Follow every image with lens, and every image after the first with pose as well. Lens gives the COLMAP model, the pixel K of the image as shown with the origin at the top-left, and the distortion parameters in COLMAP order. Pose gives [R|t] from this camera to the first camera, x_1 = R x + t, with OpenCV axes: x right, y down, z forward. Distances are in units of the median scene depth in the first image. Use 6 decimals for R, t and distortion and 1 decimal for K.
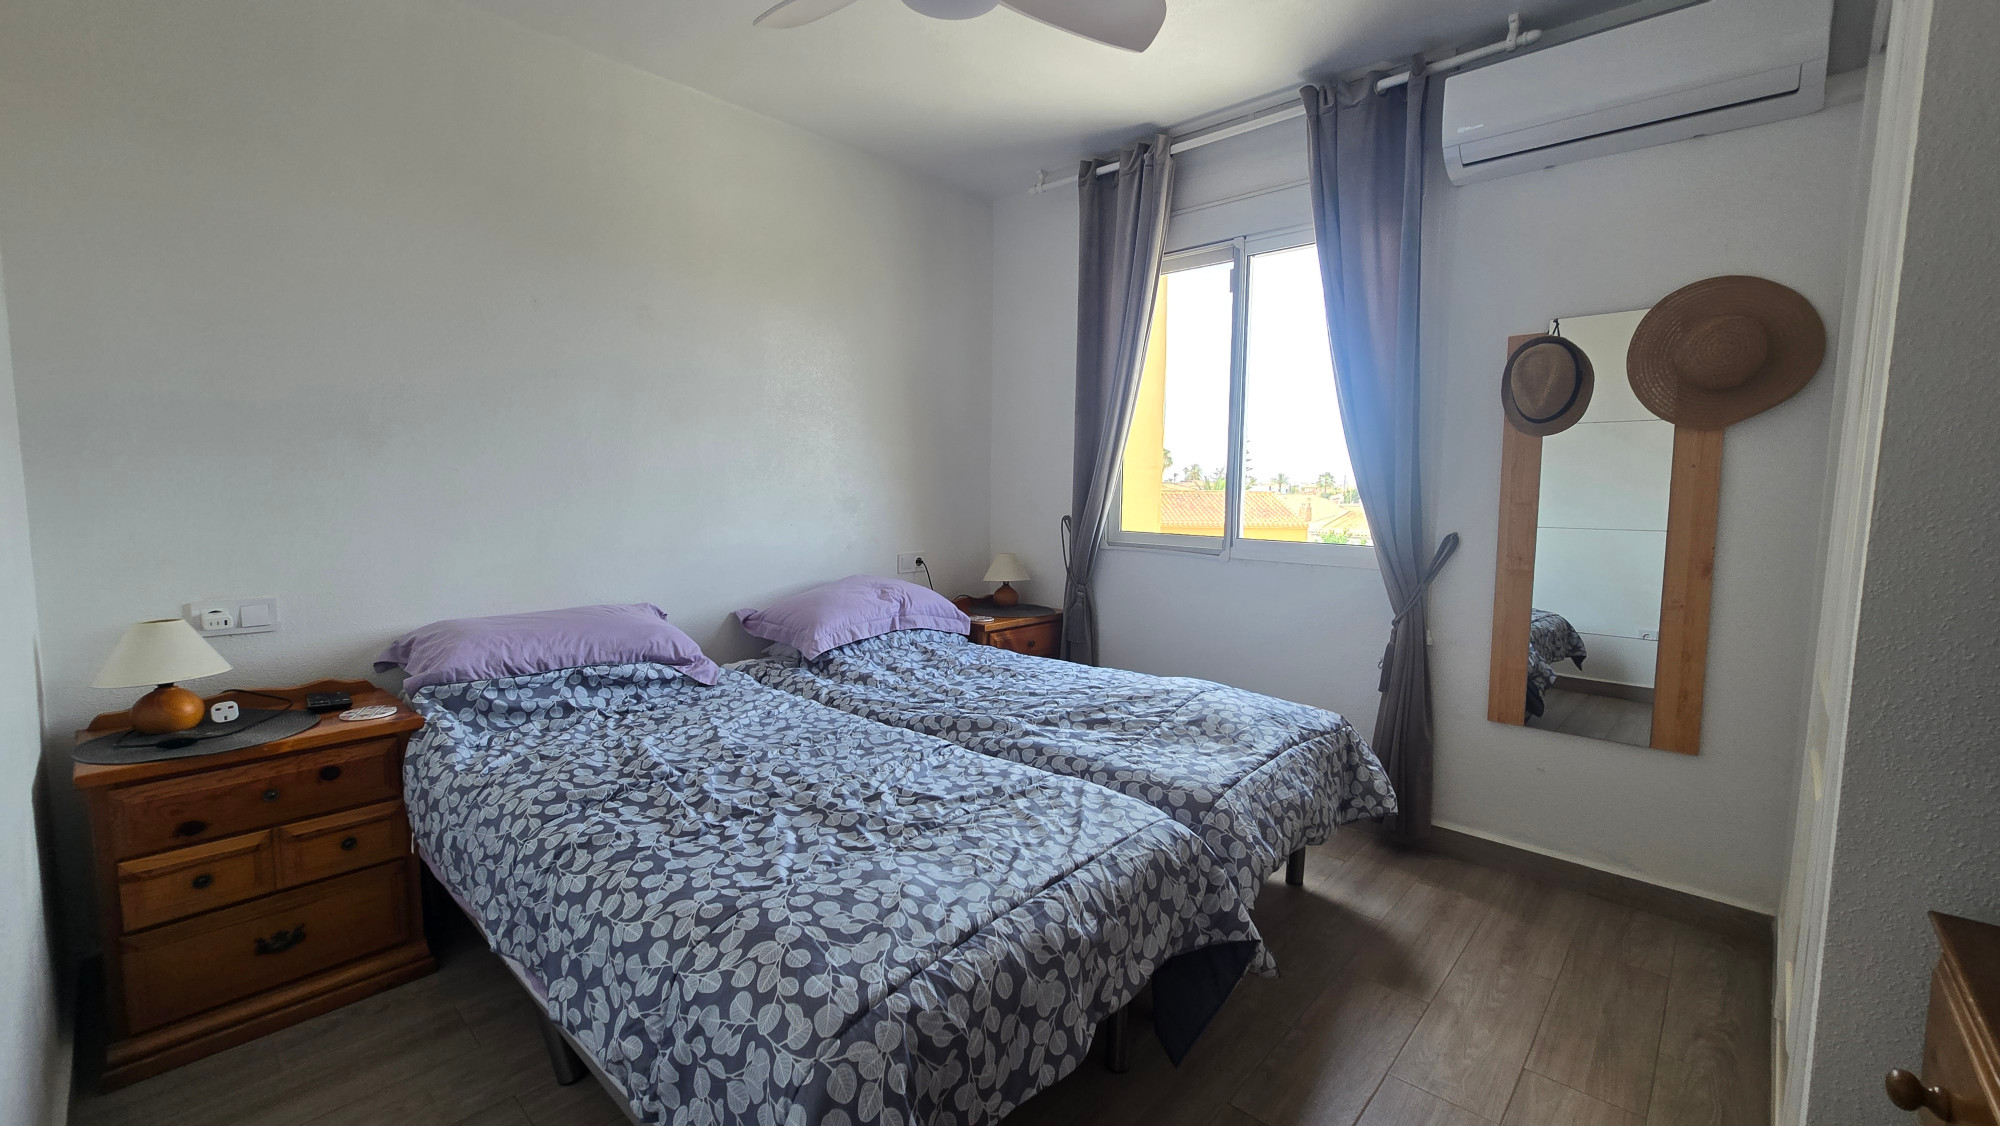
lens RADIAL K [[812.3, 0, 1006.4], [0, 812.3, 561.1], [0, 0, 1]] dist [-0.003724, 0.001629]
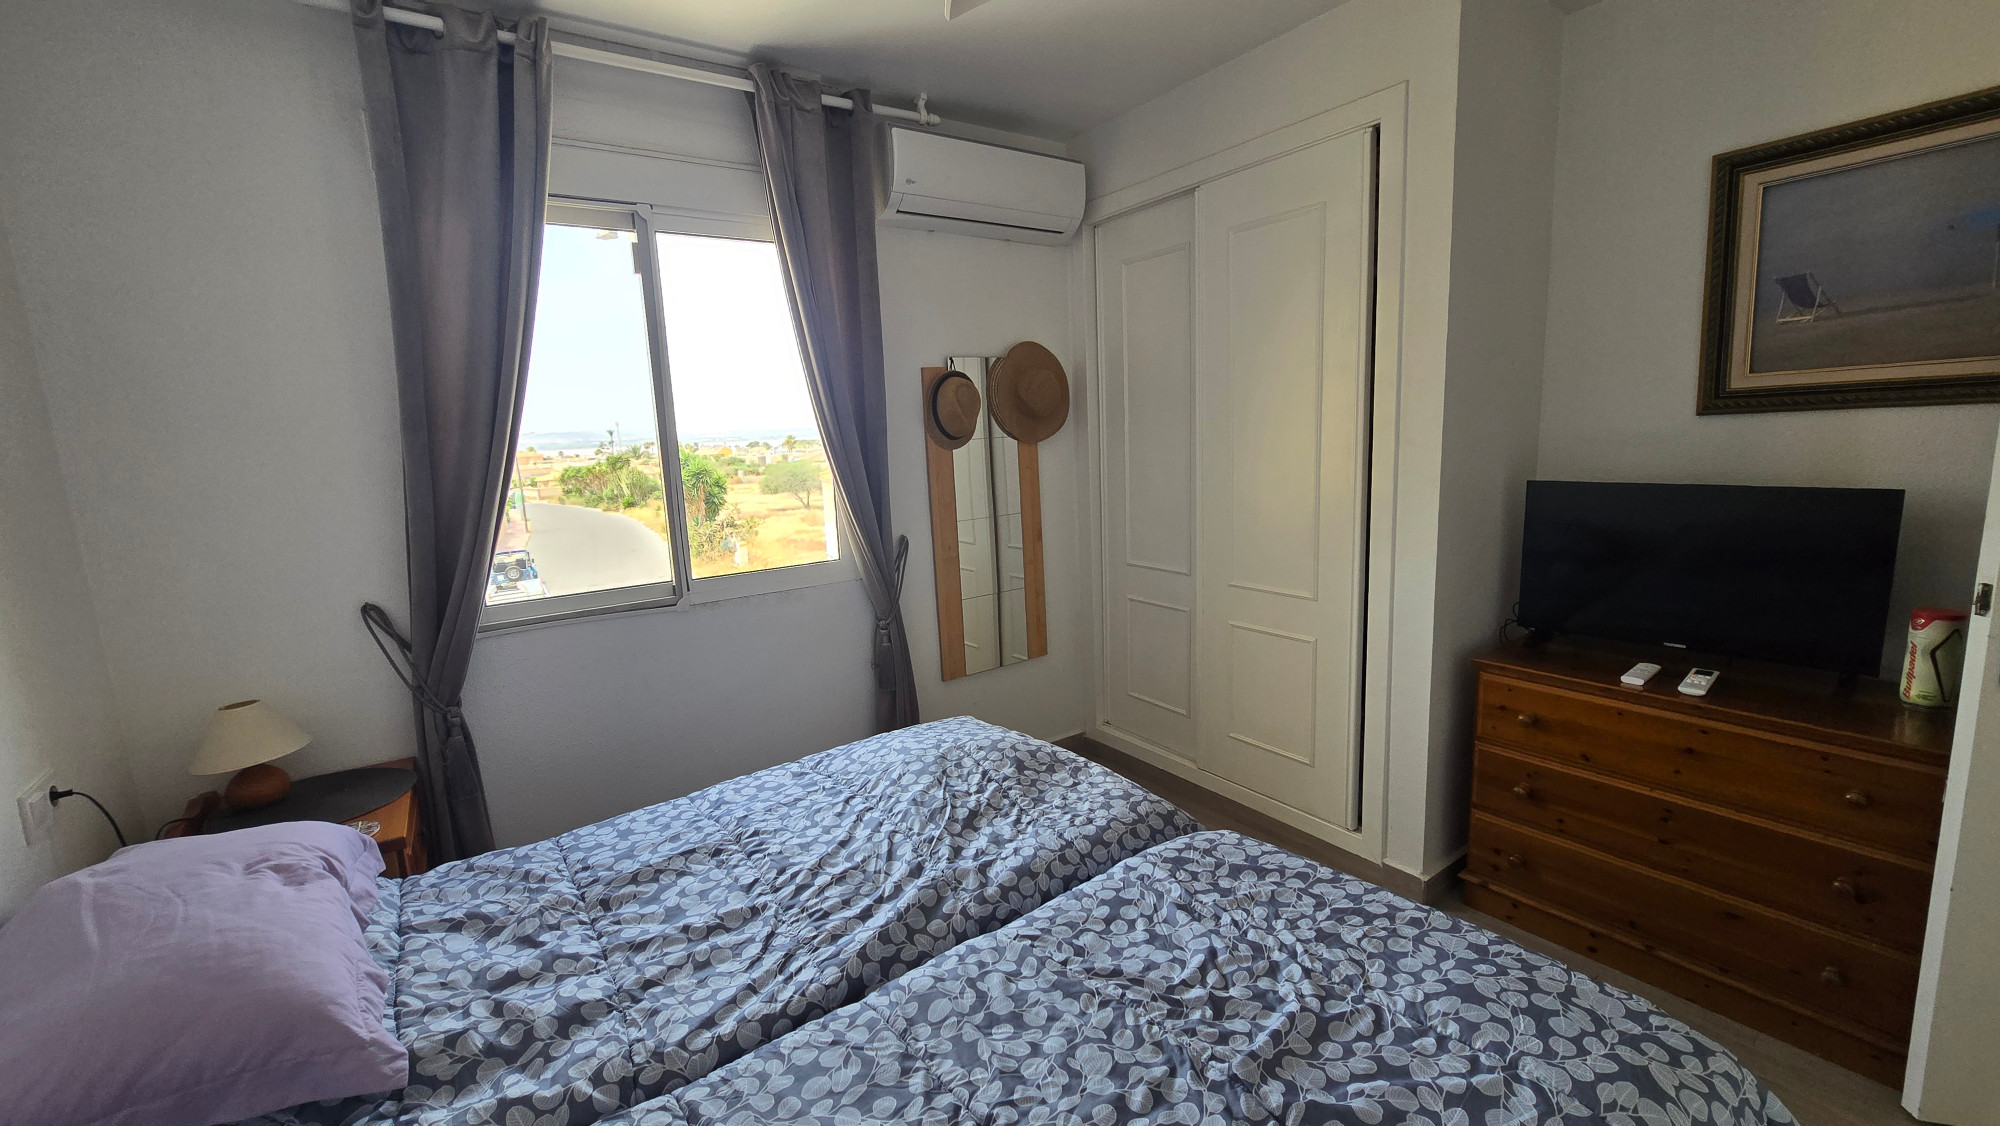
lens RADIAL K [[812.3, 0, 1003.7], [0, 812.3, 555.8], [0, 0, 1]] dist [-0.003724, 0.001629]
pose [[0.215162, -0.171316, 0.961434, -0.579539], [0.141747, 0.979546, 0.142821, -0.166806], [-0.966236, 0.105551, 0.235045, 0.665962]]
